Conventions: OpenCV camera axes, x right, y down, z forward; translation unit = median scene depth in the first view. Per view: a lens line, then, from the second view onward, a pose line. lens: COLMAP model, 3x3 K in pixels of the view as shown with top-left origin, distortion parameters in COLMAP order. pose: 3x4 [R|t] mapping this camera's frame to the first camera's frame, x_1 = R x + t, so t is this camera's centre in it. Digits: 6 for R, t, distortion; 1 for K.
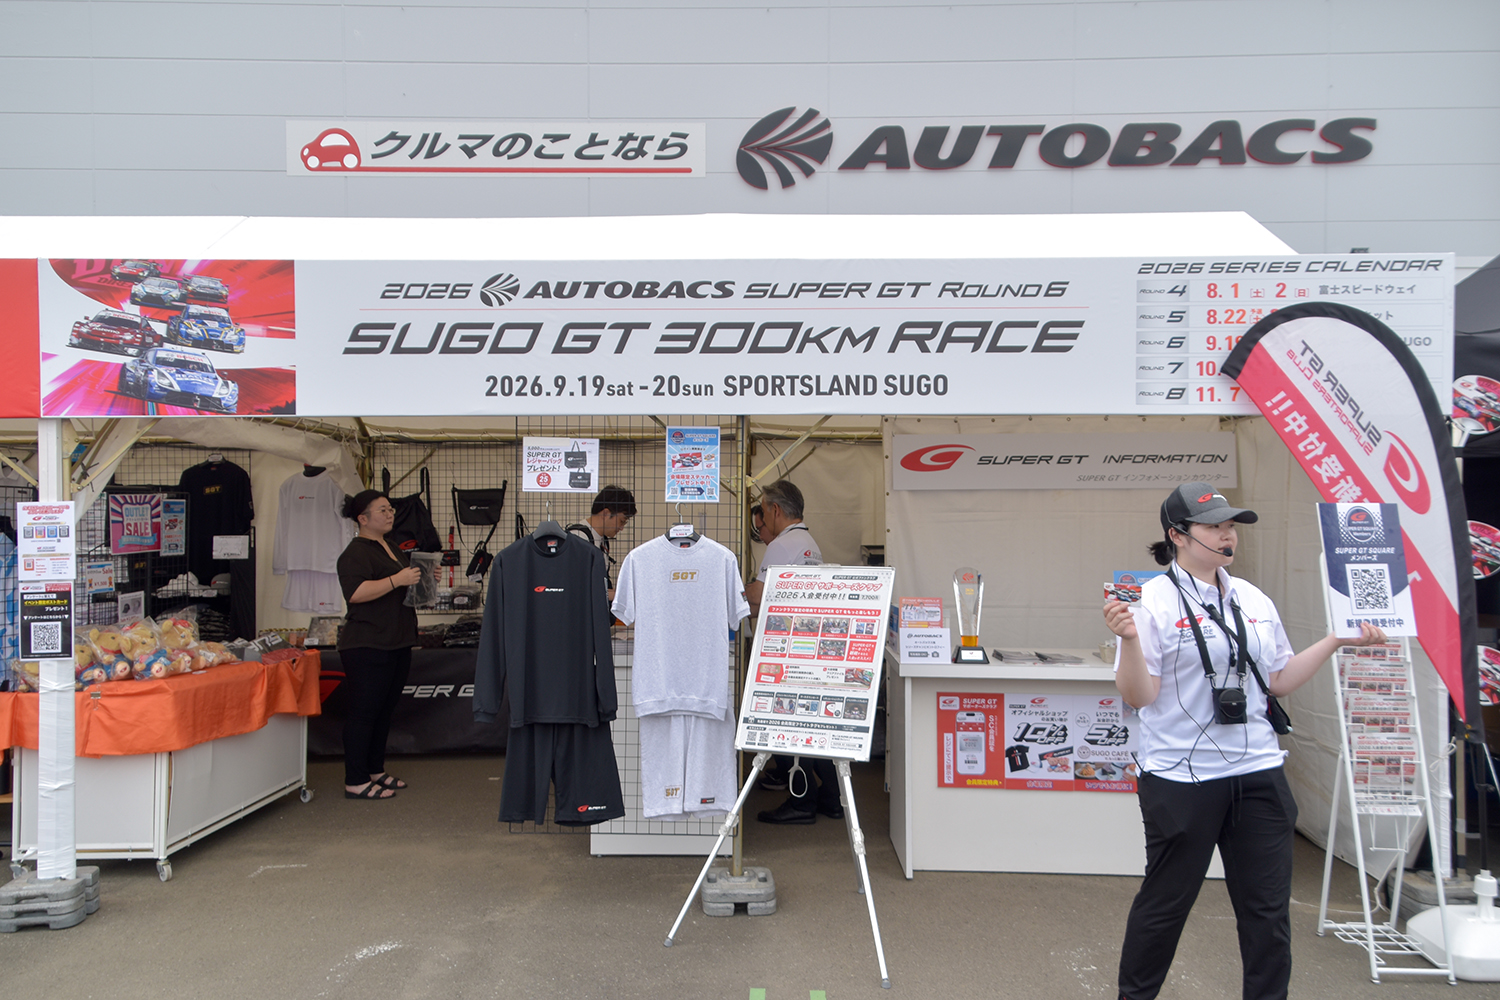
lens RADIAL K [[1234.3, 0, 750.0], [0, 1234.3, 500.0], [0, 0, 1]] dist [0.071369, 0.001729]
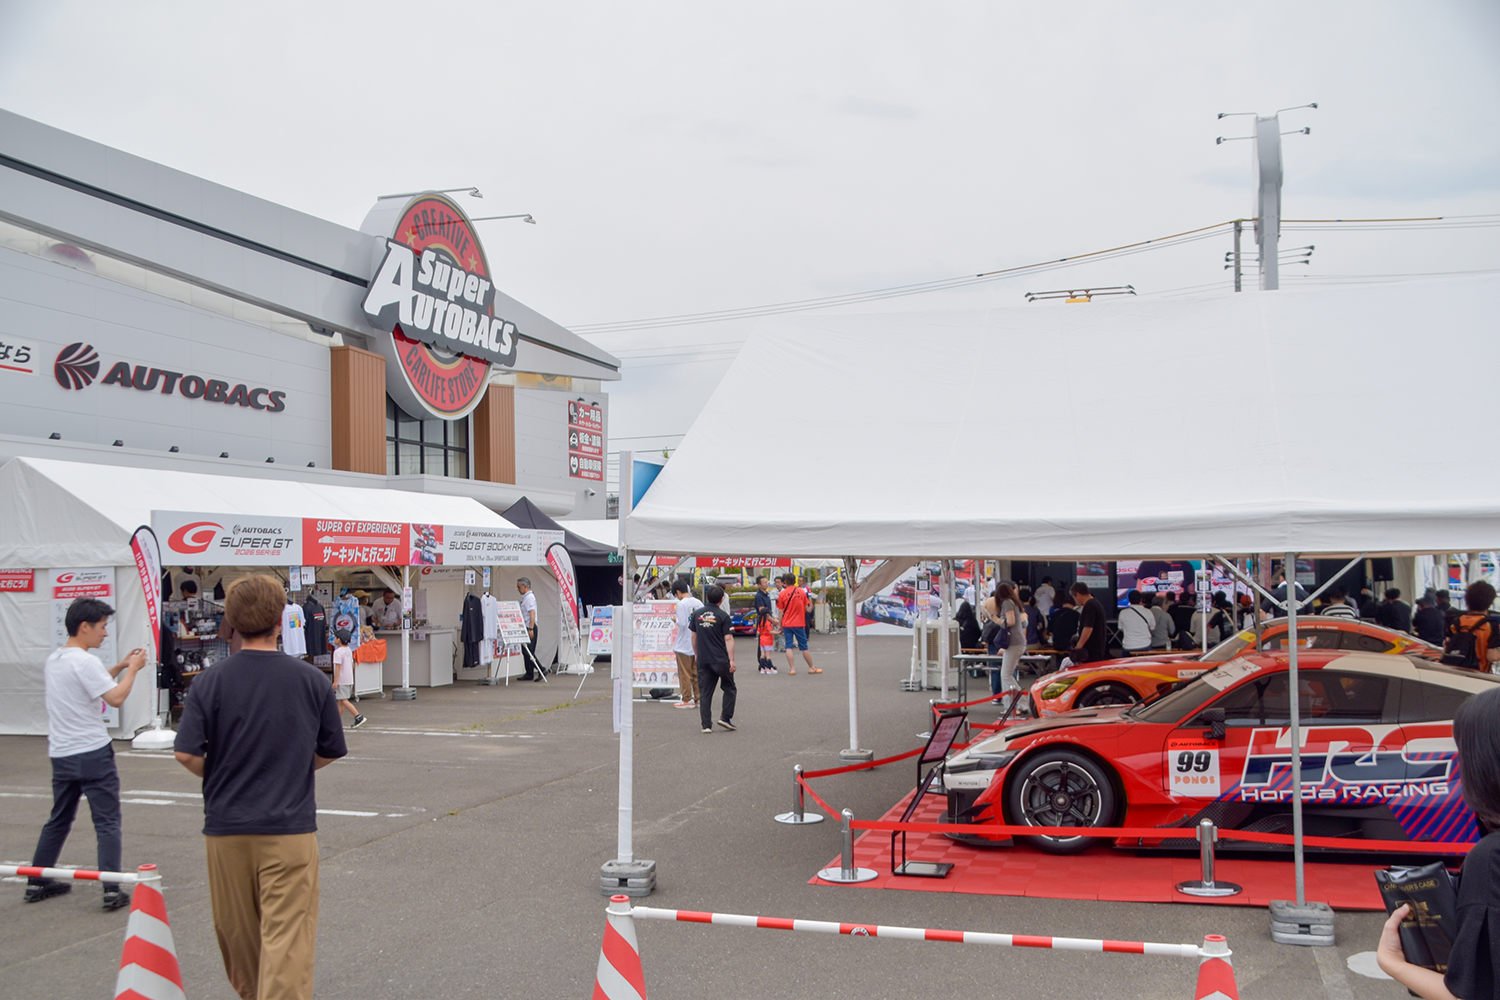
lens RADIAL K [[1398.8, 0, 749.5], [0, 1398.8, 537.1], [0, 0, 1]] dist [-0.112636, 0.238447]
pose [[0.302918, 0.025188, 0.952684, -1.463376], [-0.013764, 0.999662, -0.022053, -0.024993], [-0.952917, -0.006432, 0.303163, -0.425915]]
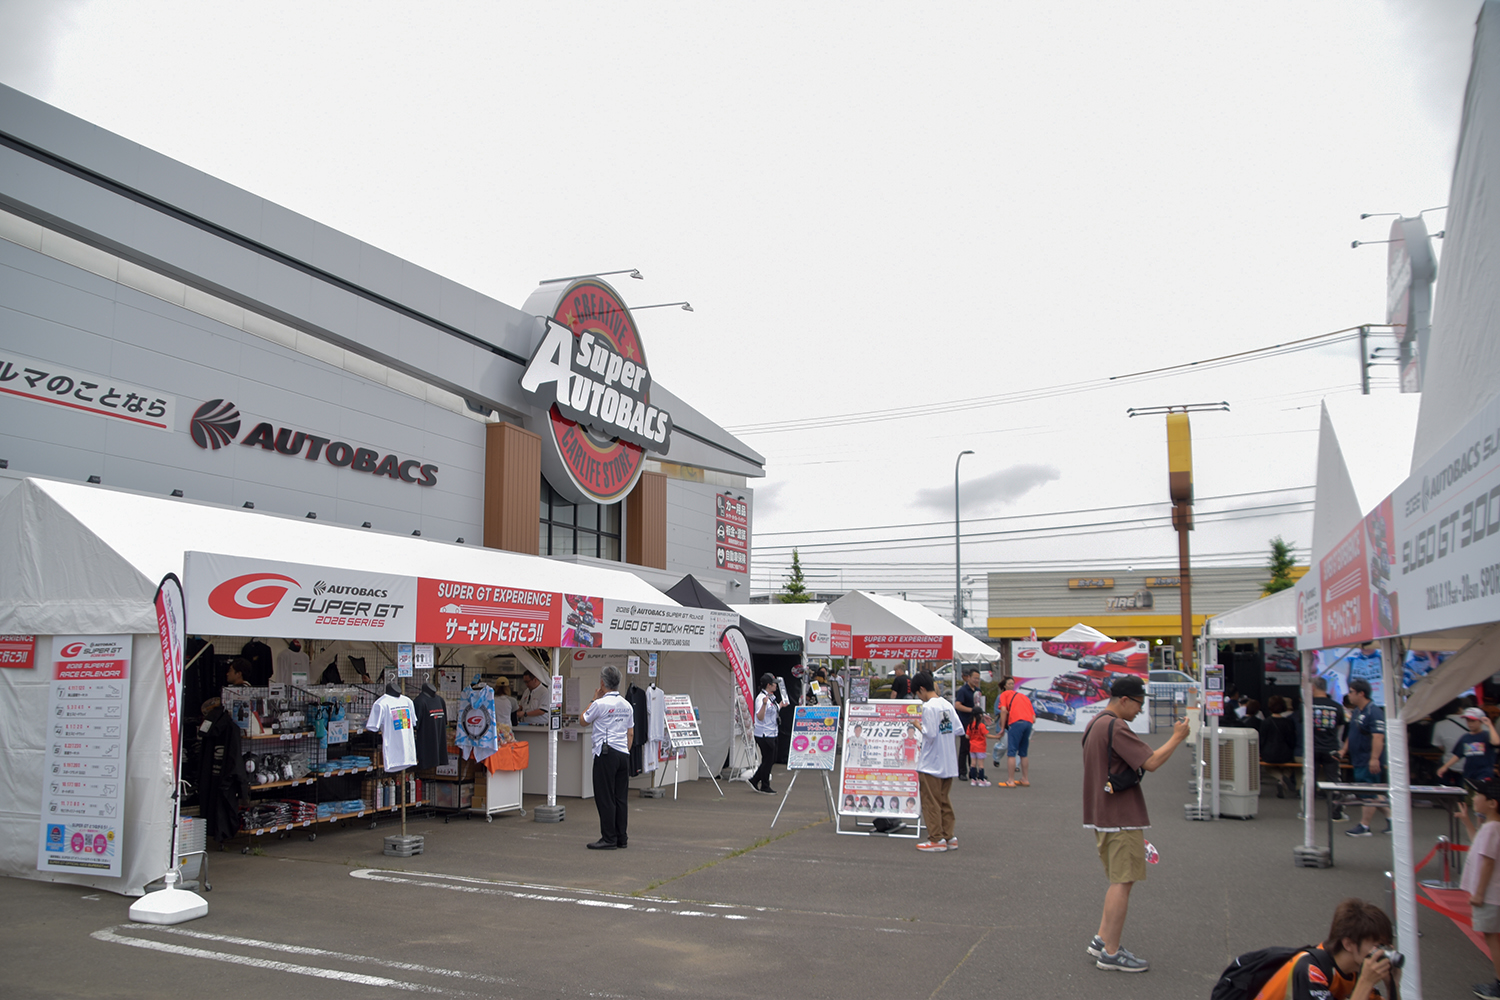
lens RADIAL K [[1176.0, 0, 748.9], [0, 1176.0, 527.5], [0, 0, 1]] dist [-0.163147, 0.155758]
pose [[0.377528, 0.114565, 0.918884, -1.016866], [-0.032277, 0.993342, -0.110587, -0.019320], [-0.925435, 0.012091, 0.378713, -0.152641]]
